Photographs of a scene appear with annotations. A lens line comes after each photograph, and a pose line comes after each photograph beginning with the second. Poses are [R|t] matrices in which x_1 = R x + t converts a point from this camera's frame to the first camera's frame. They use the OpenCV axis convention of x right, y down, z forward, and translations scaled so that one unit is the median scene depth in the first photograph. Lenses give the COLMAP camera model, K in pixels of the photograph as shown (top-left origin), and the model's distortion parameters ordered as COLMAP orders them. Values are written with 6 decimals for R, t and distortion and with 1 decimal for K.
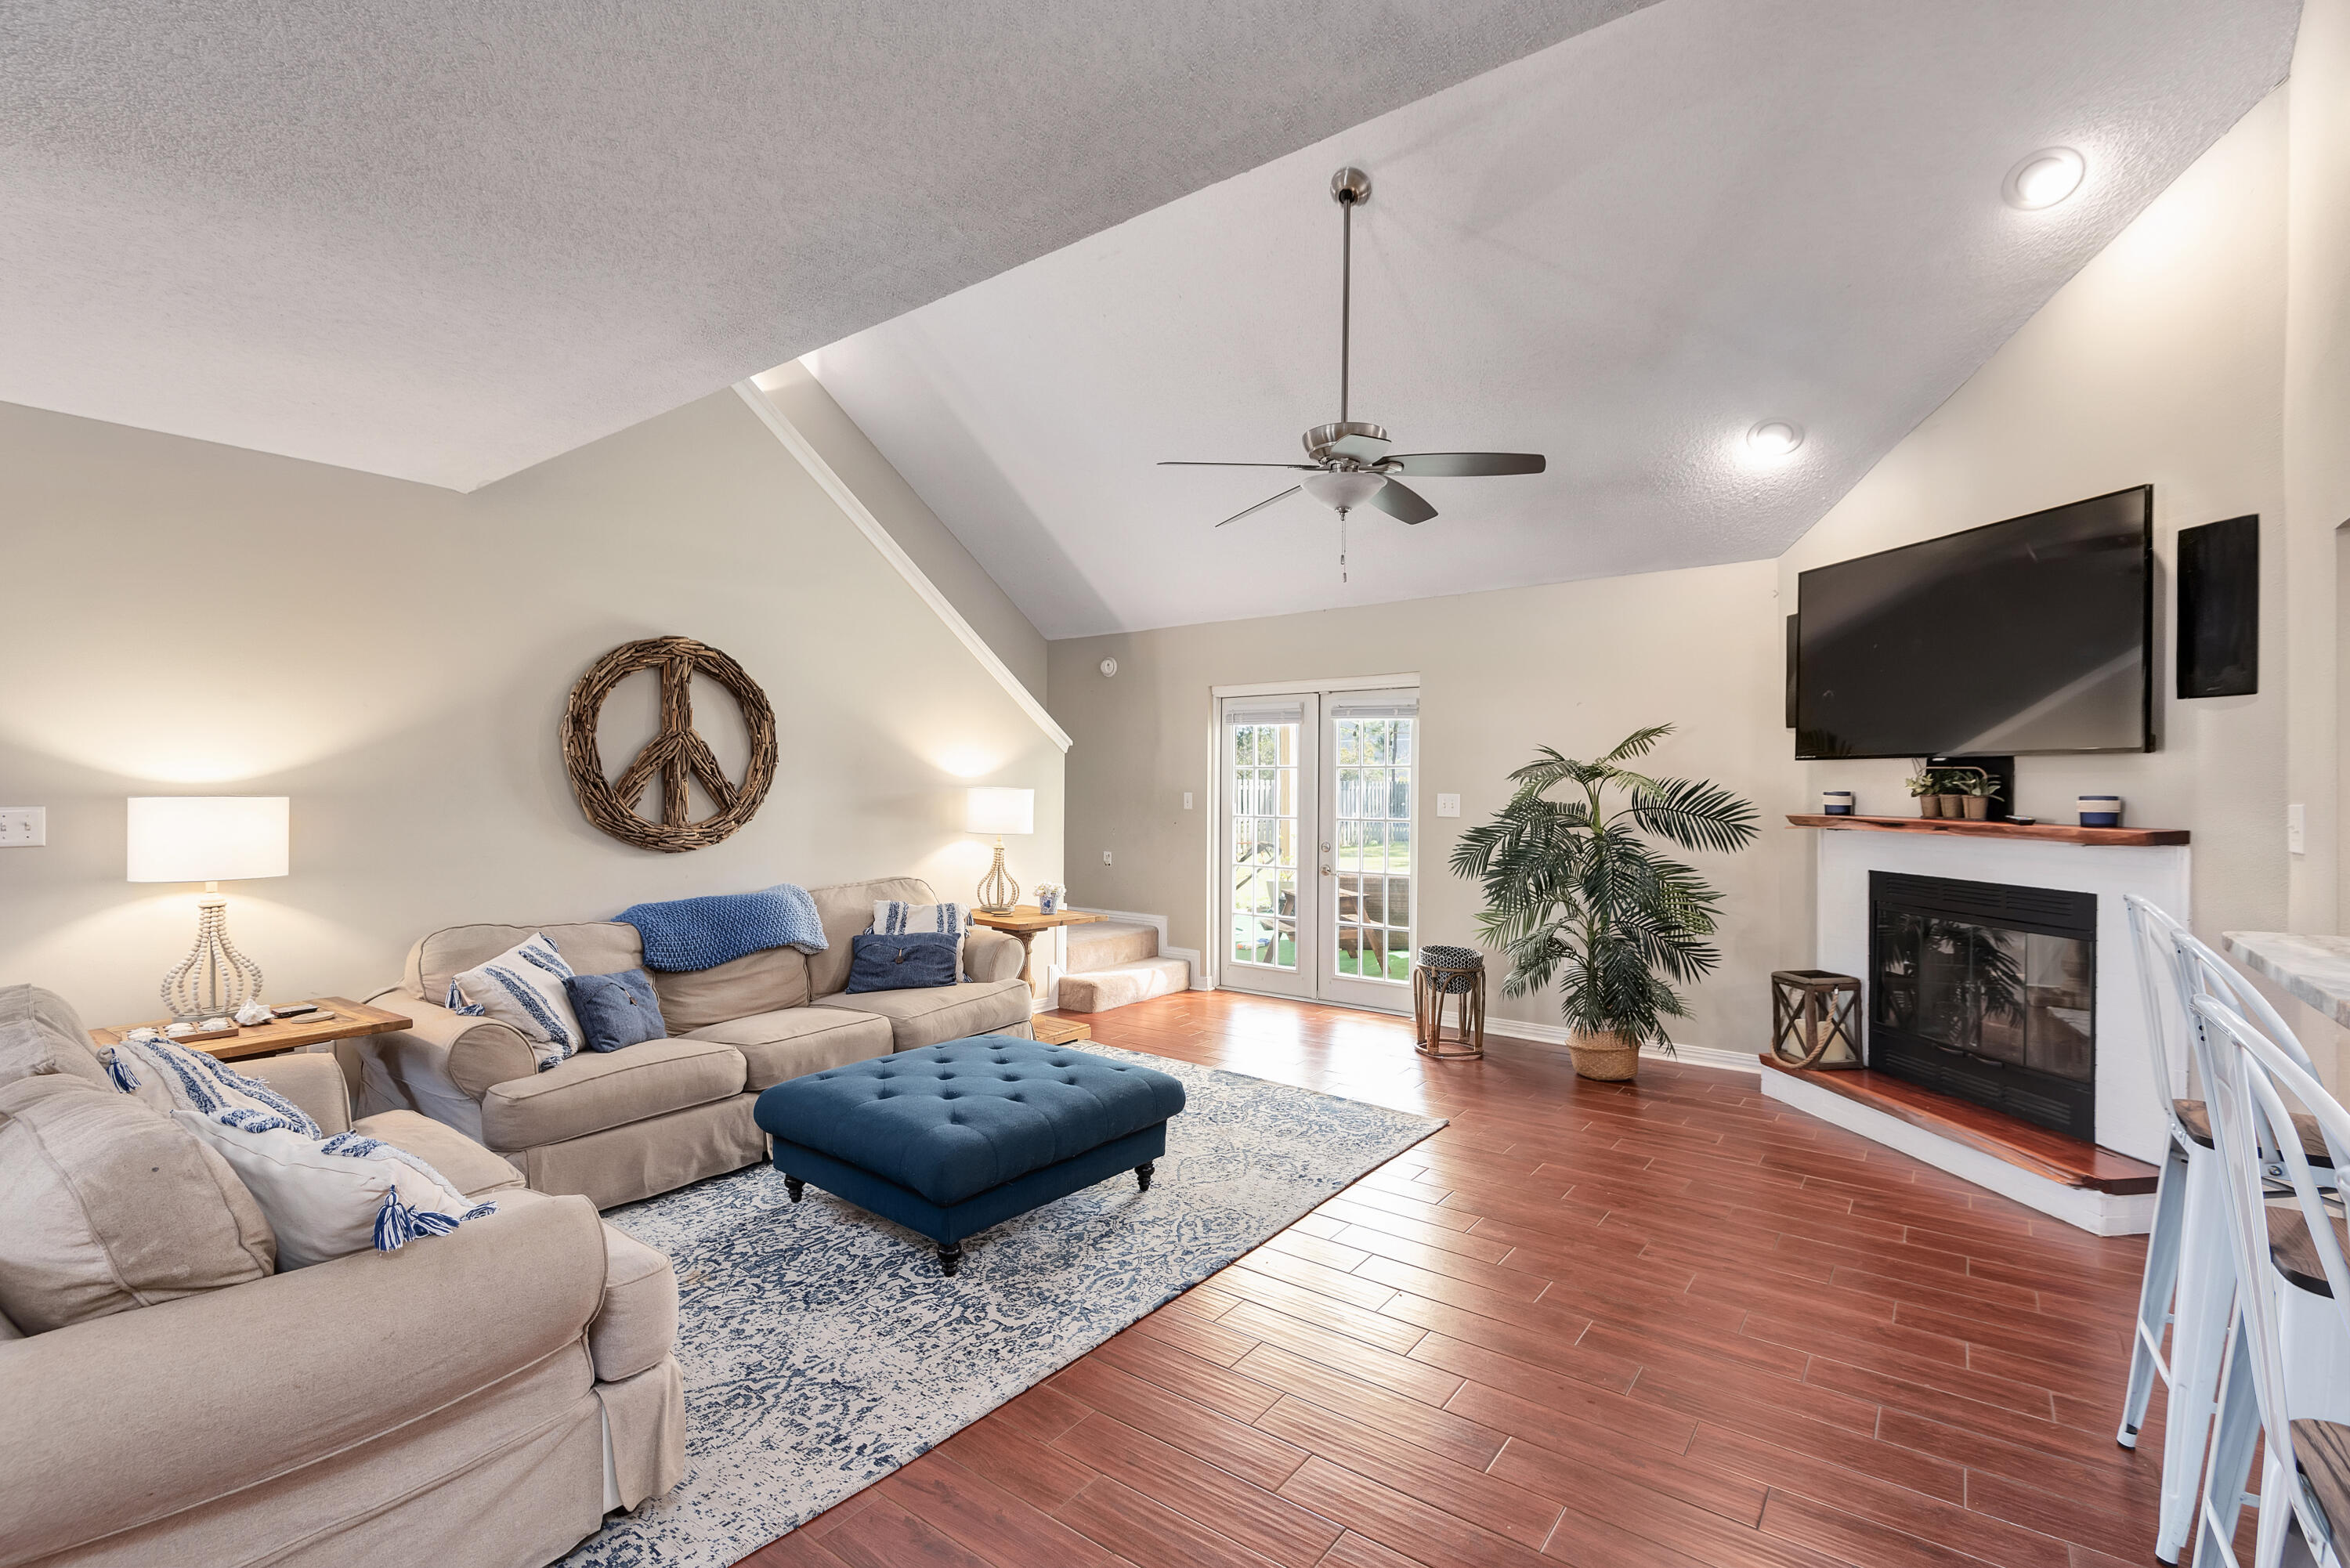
lens RADIAL K [[1048.9, 0, 1175.0], [0, 1048.9, 784.0], [0, 0, 1]] dist [0.034728, -0.023388]
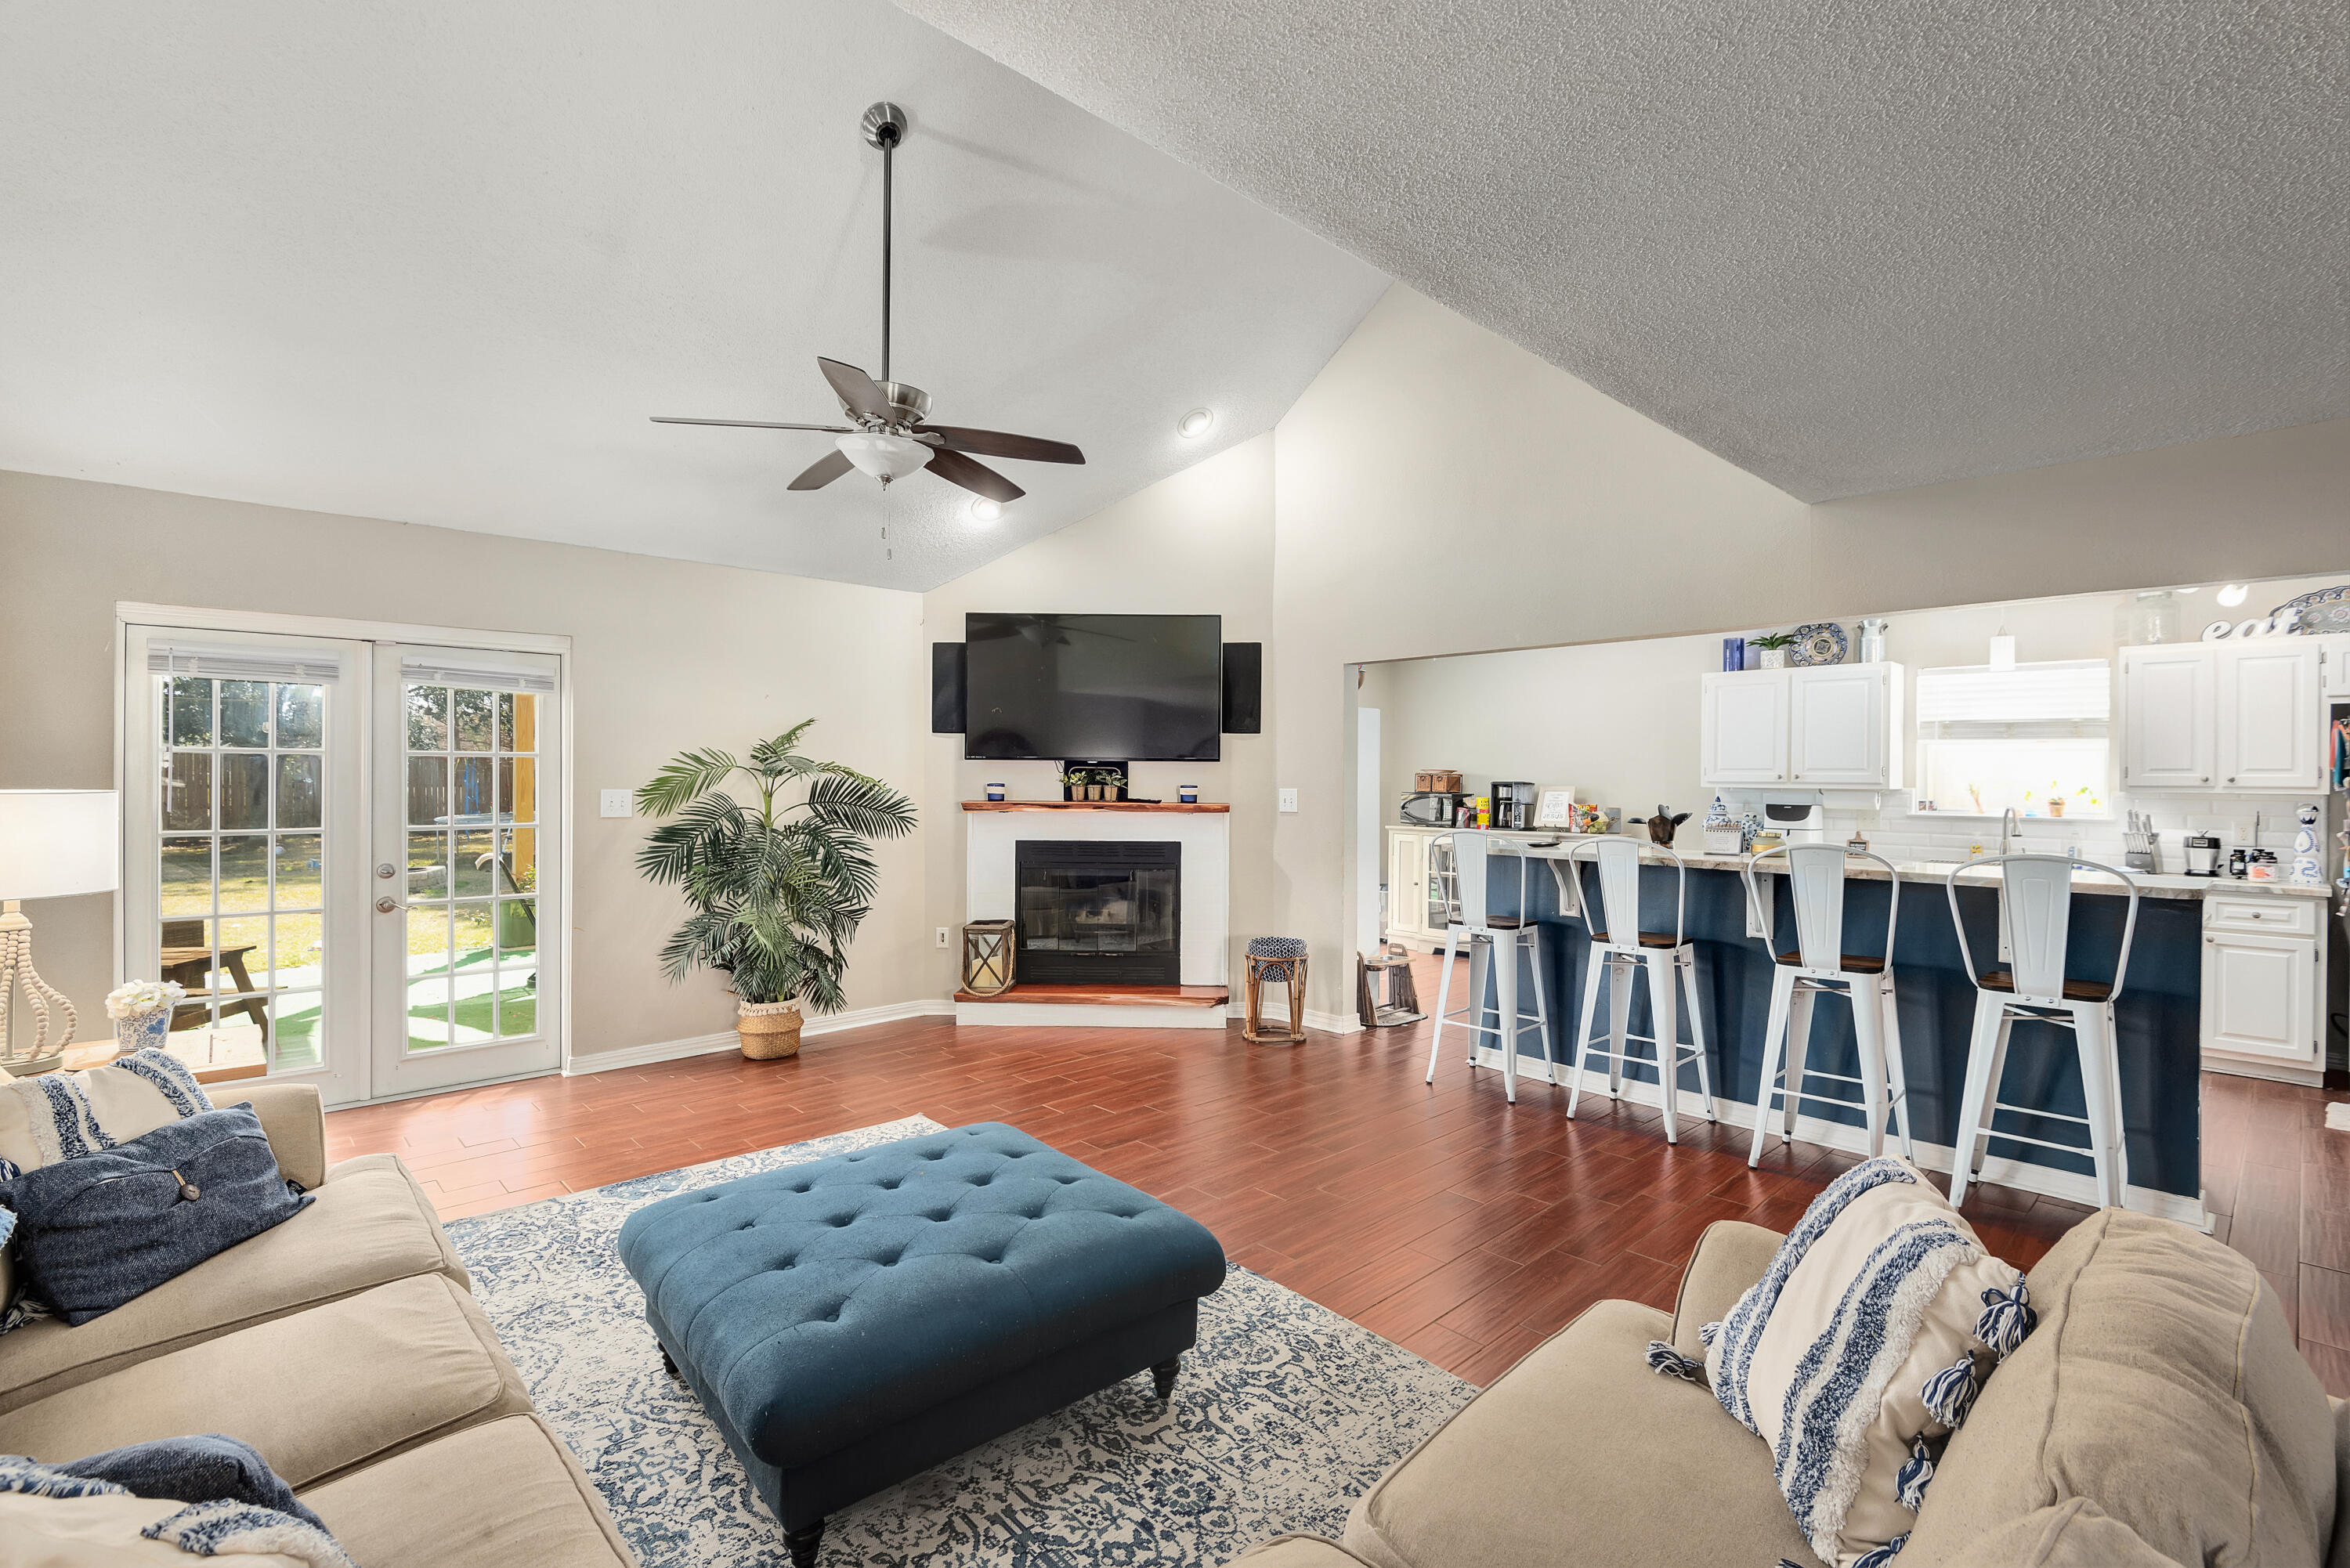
lens RADIAL K [[1056.8, 0, 1172.3], [0, 1056.8, 779.7], [0, 0, 1]] dist [0.000399, -0.001224]
pose [[0.176319, -0.005639, 0.984317, -0.746327], [-0.001270, 0.999981, 0.005956, -0.007088], [-0.984332, -0.002300, 0.176309, 0.635070]]
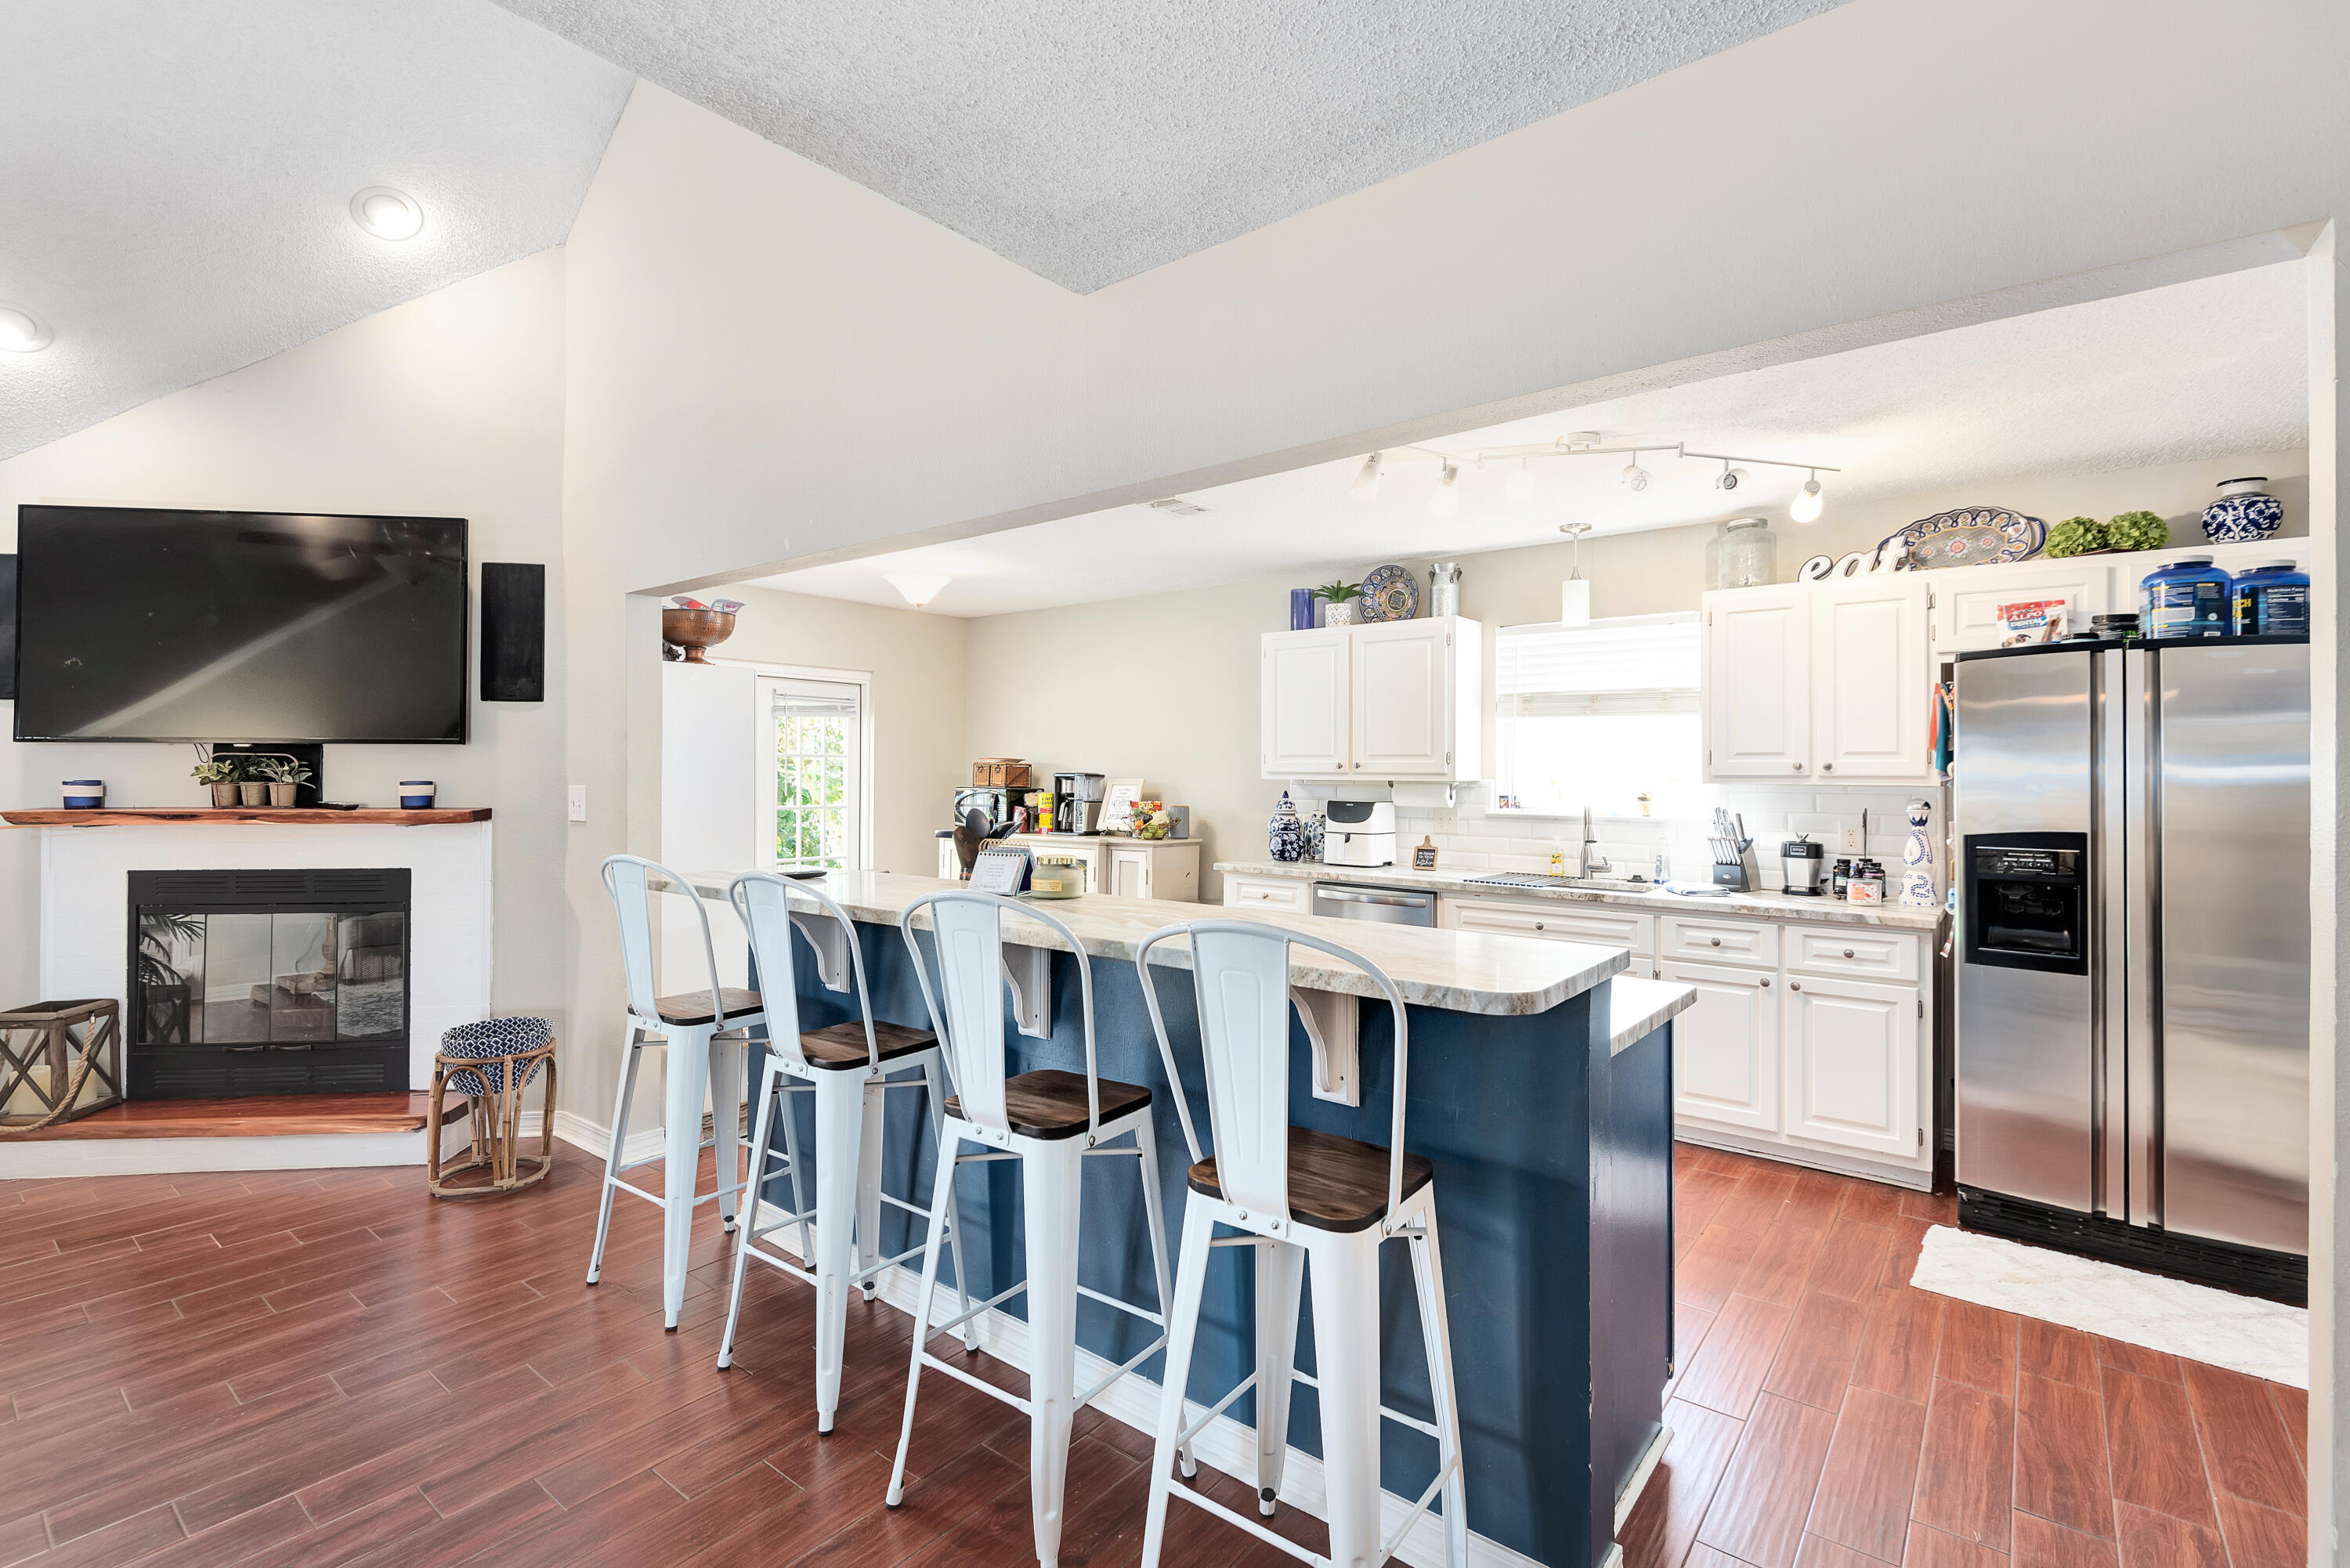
lens RADIAL K [[1066.2, 0, 1170.5], [0, 1066.2, 763.2], [0, 0, 1]] dist [0.040667, -0.024600]
pose [[0.028033, 0.002470, 0.999604, -0.230336], [0.002100, 0.999995, -0.002530, -0.002844], [-0.999605, 0.002170, 0.028028, 0.144674]]
